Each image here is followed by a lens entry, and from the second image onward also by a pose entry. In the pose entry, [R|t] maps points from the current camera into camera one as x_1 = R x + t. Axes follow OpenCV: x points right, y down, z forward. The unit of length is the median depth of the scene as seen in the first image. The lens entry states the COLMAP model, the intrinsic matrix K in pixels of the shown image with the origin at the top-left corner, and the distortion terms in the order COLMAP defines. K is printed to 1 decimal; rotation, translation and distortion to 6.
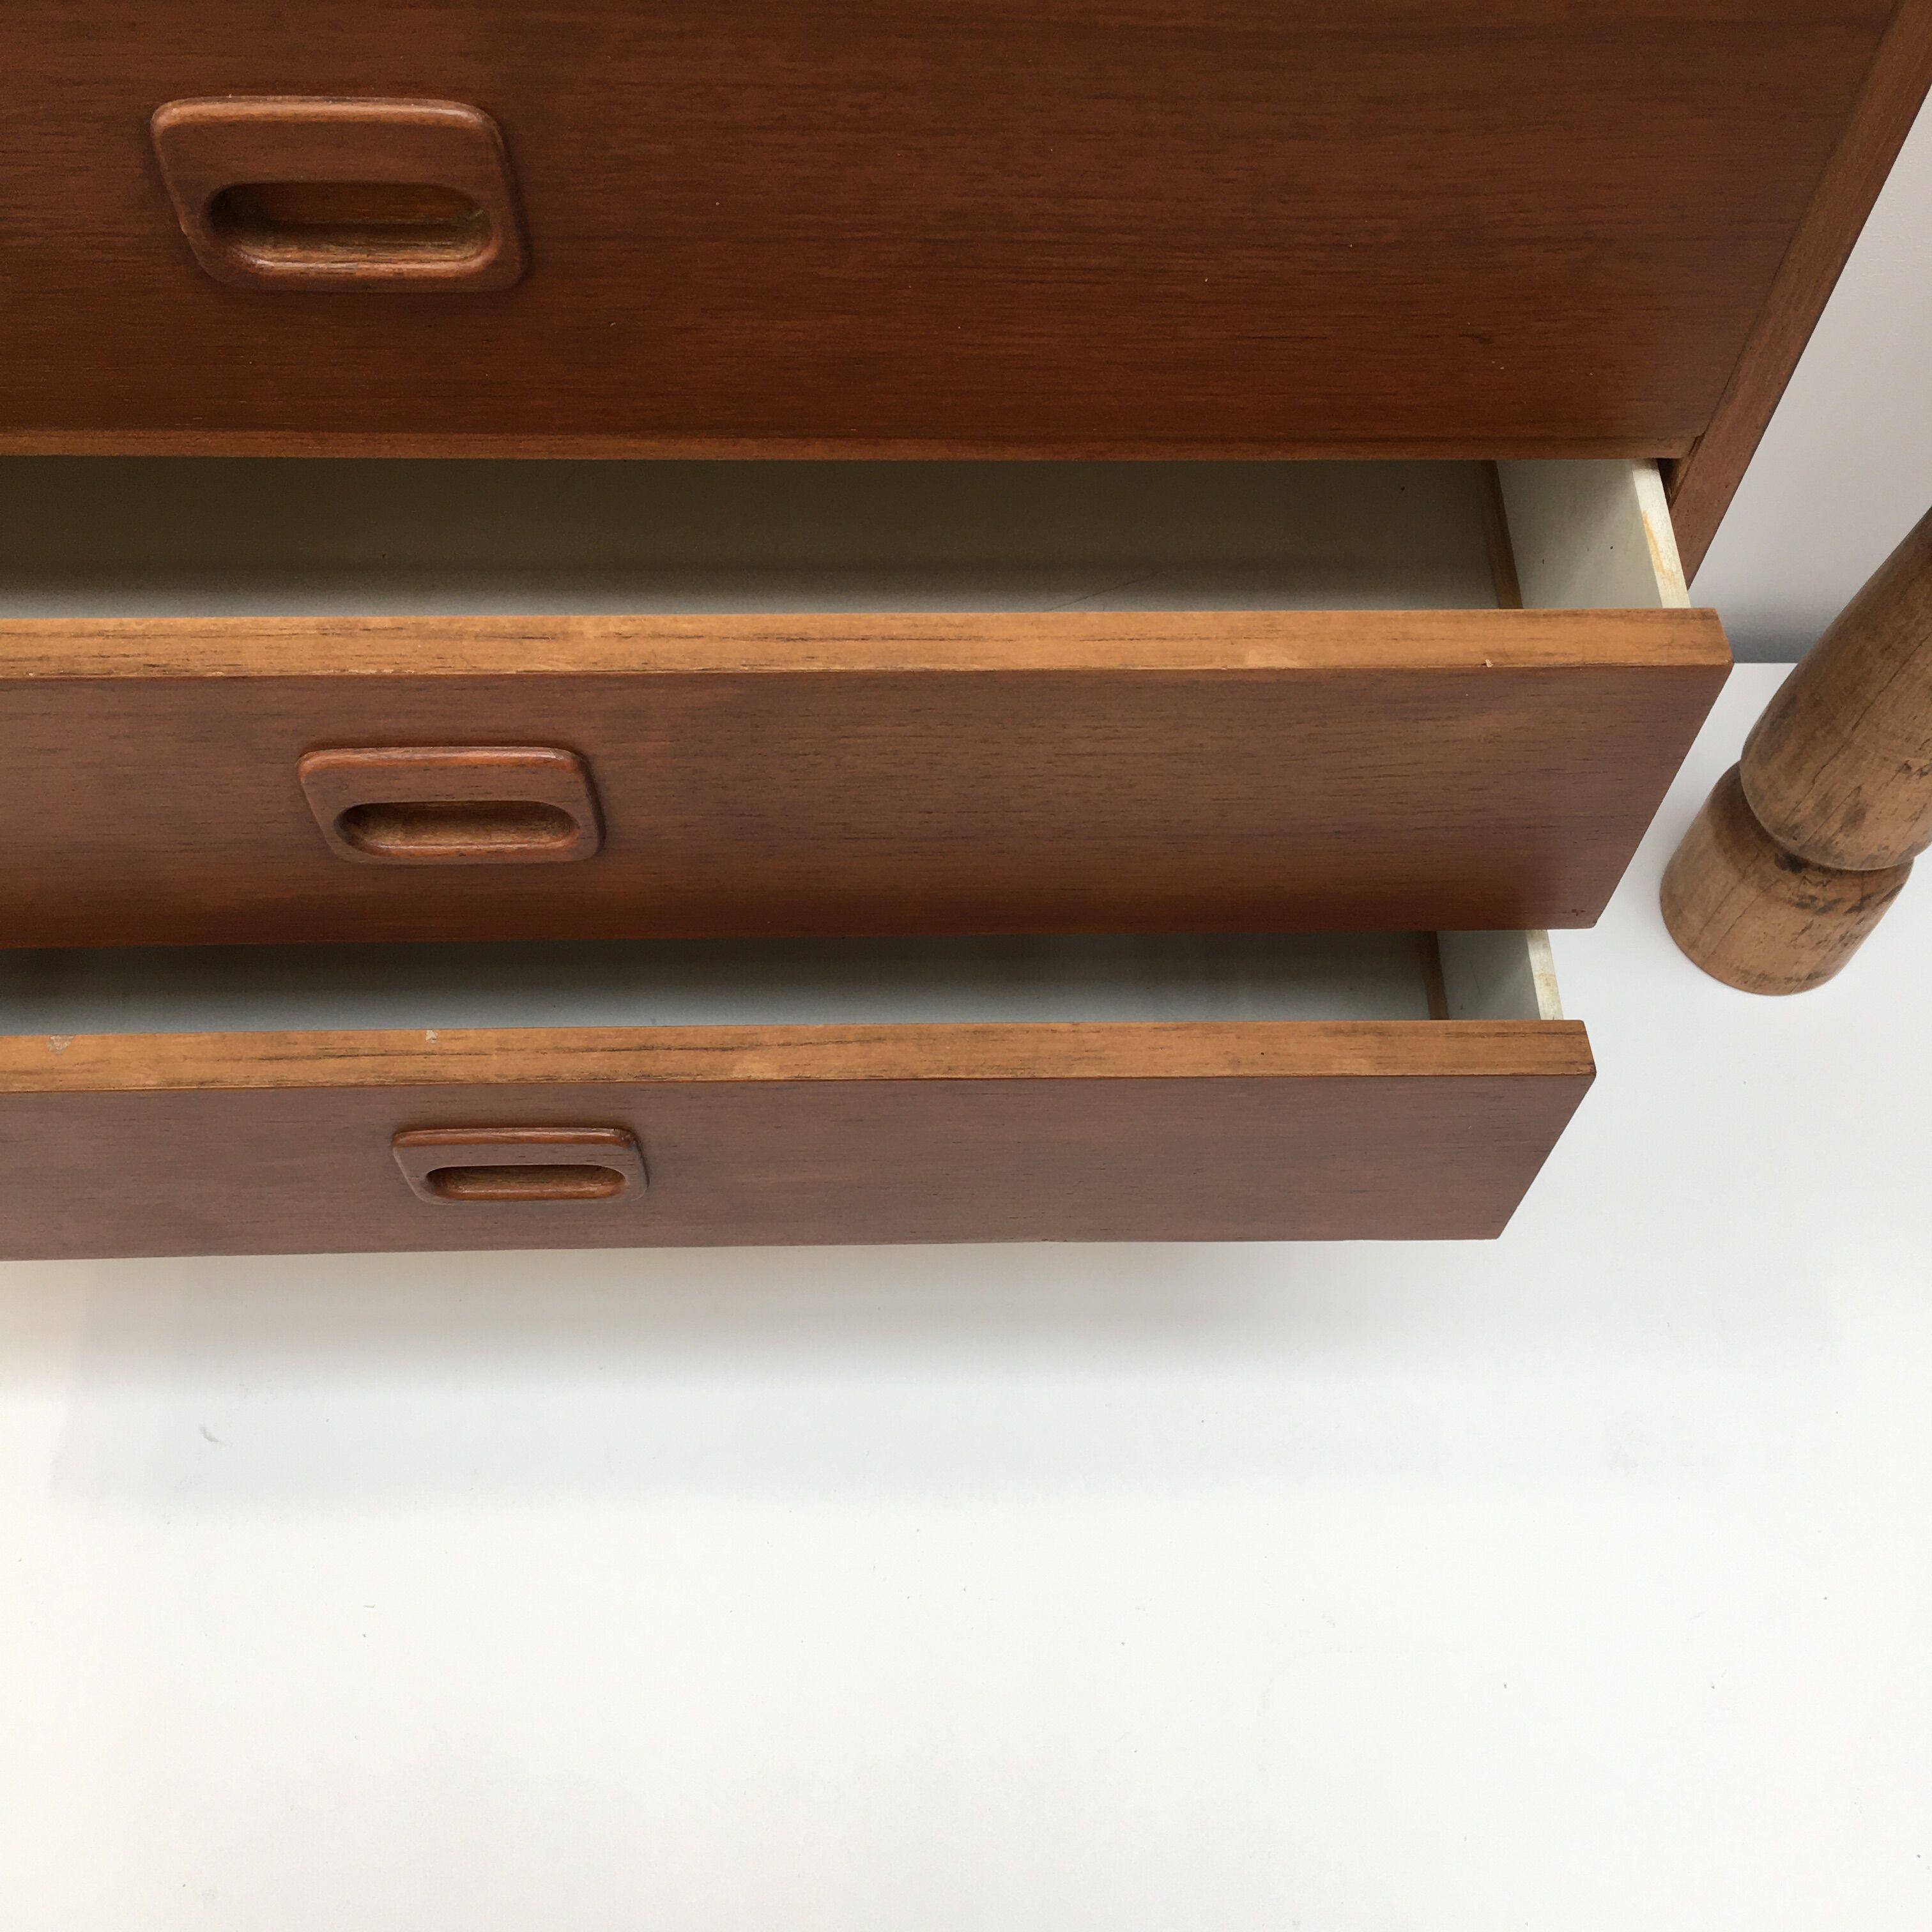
lens RADIAL K [[2208.7, 0, 967.1], [0, 2208.7, 971.3], [0, 0, 1]] dist [0.028941, 0.000000]
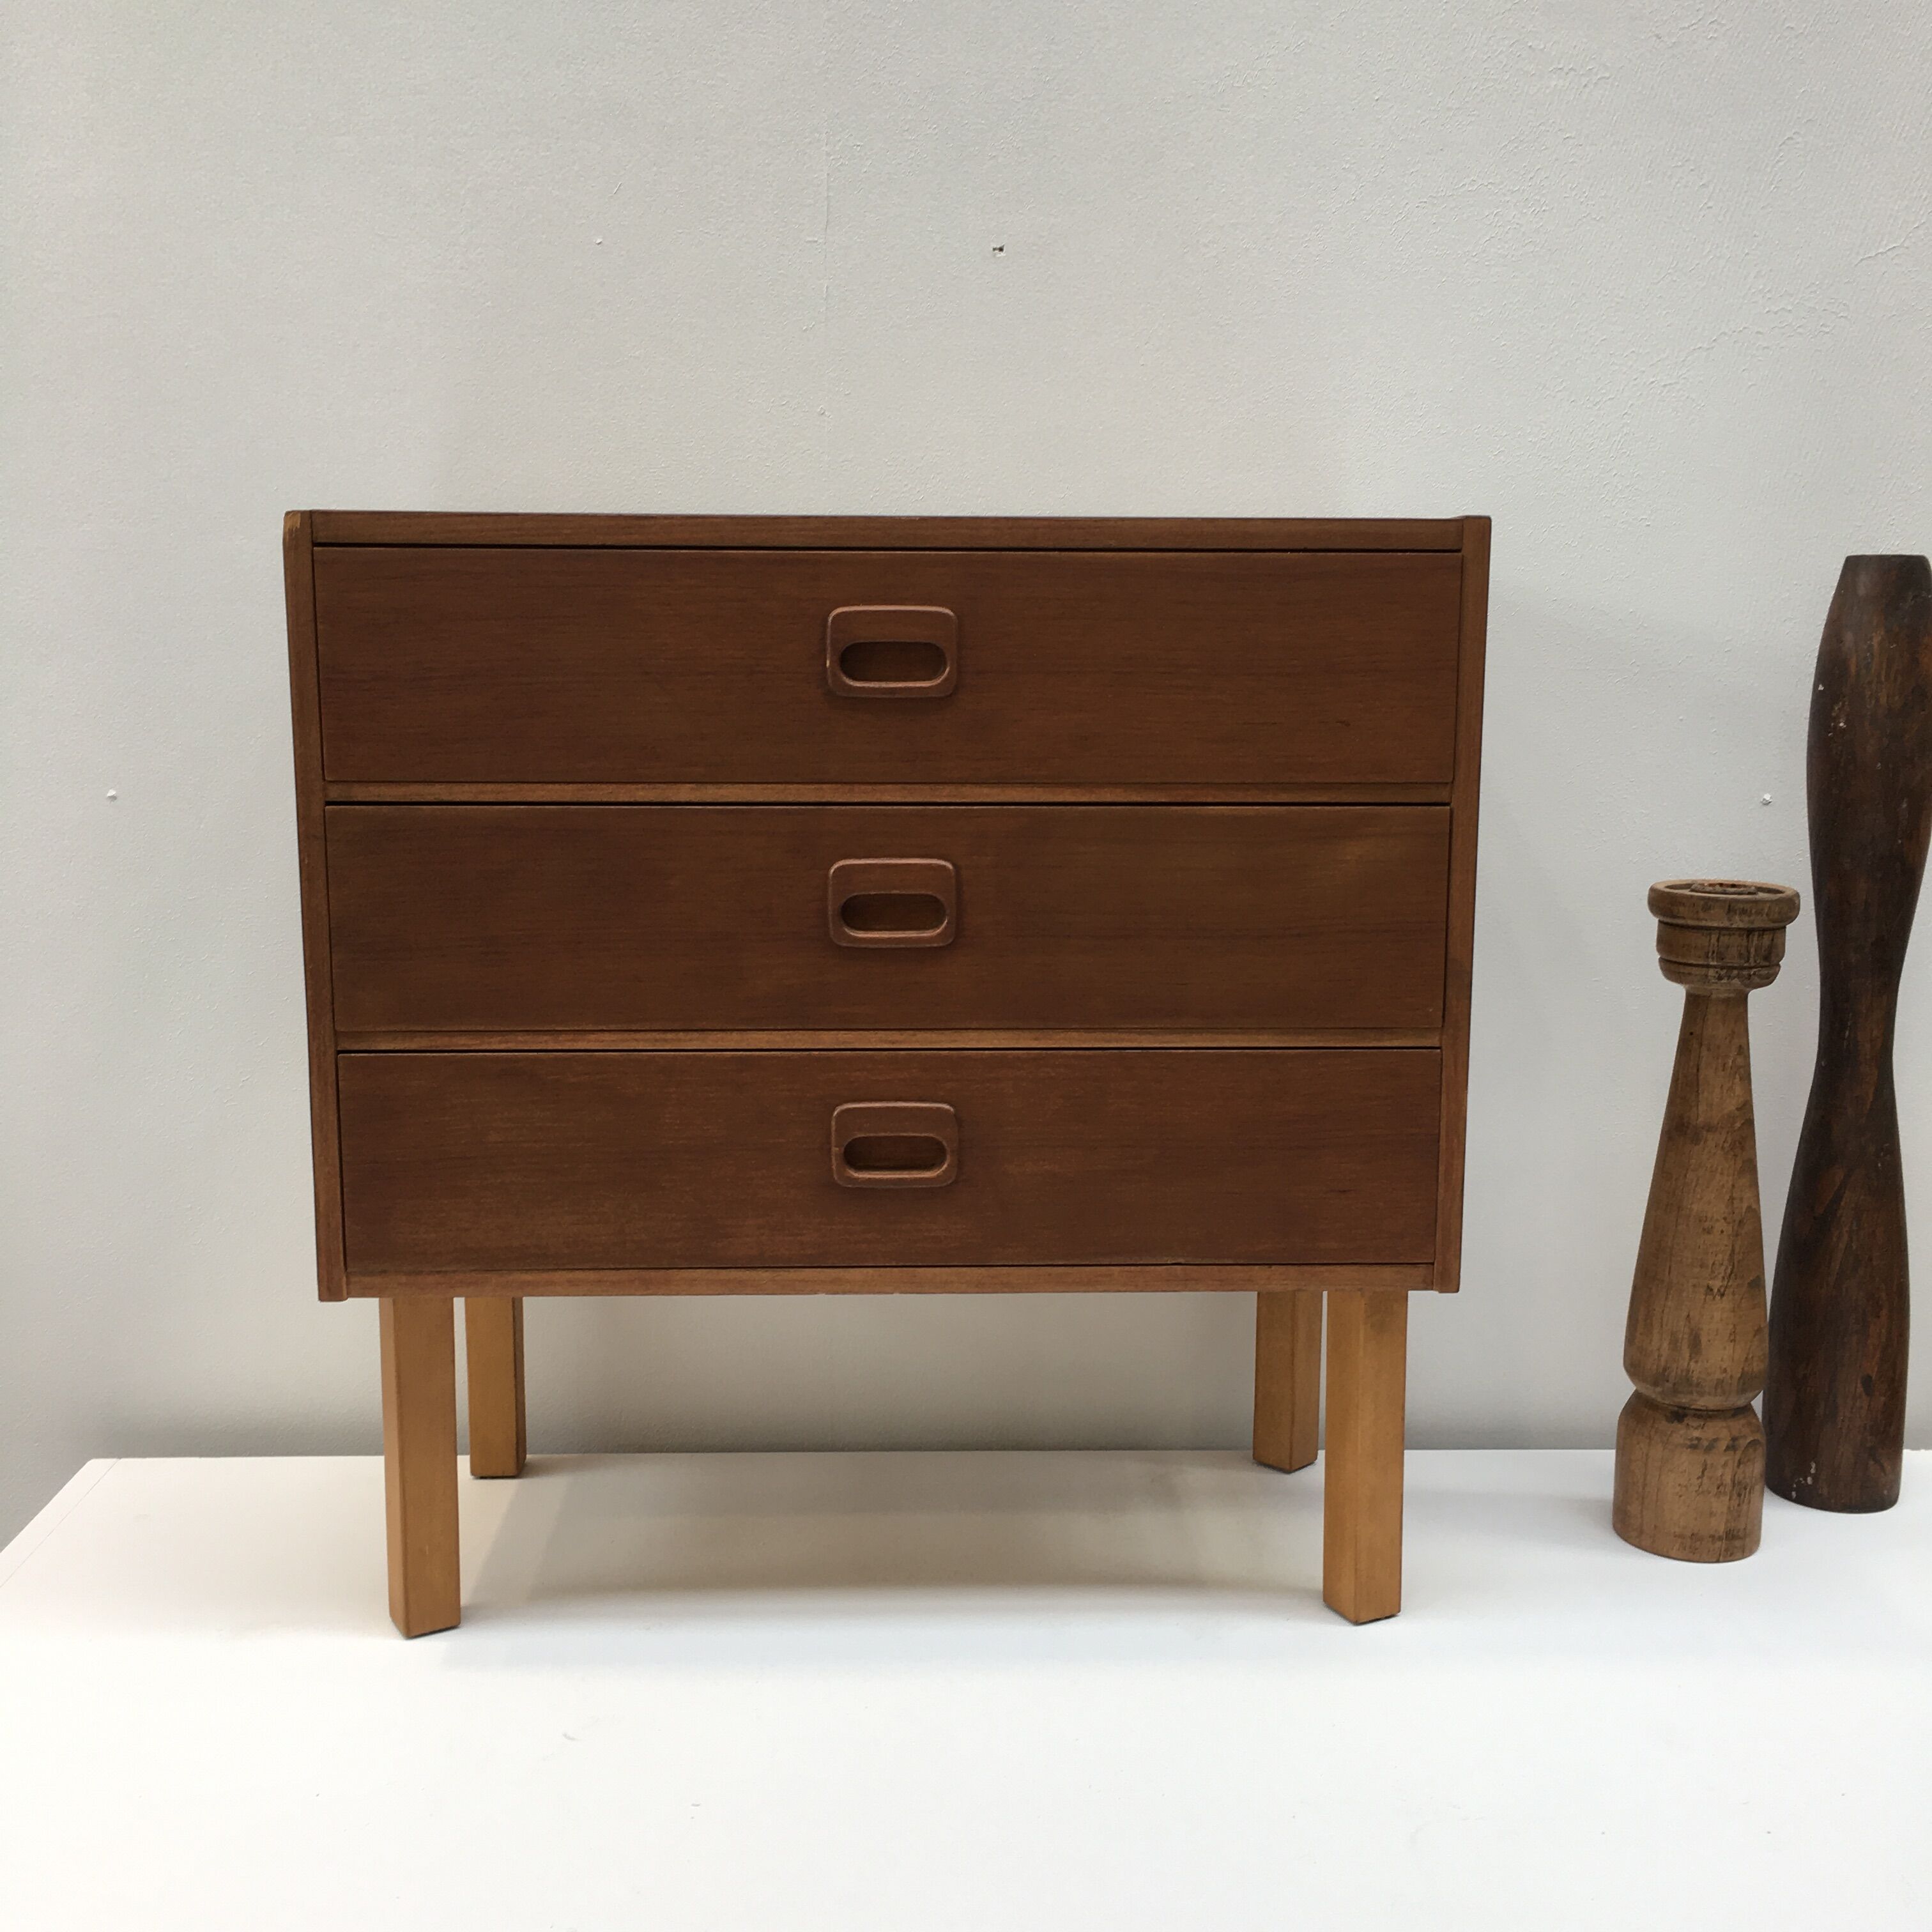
lens RADIAL K [[2208.7, 0, 979.6], [0, 2208.7, 978.4], [0, 0, 1]] dist [0.028941, 0.000000]
pose [[0.999600, -0.020239, 0.019776, -0.213136], [0.028064, 0.619720, -0.784321, 1.716393], [0.003618, 0.784562, 0.620039, -0.267130]]
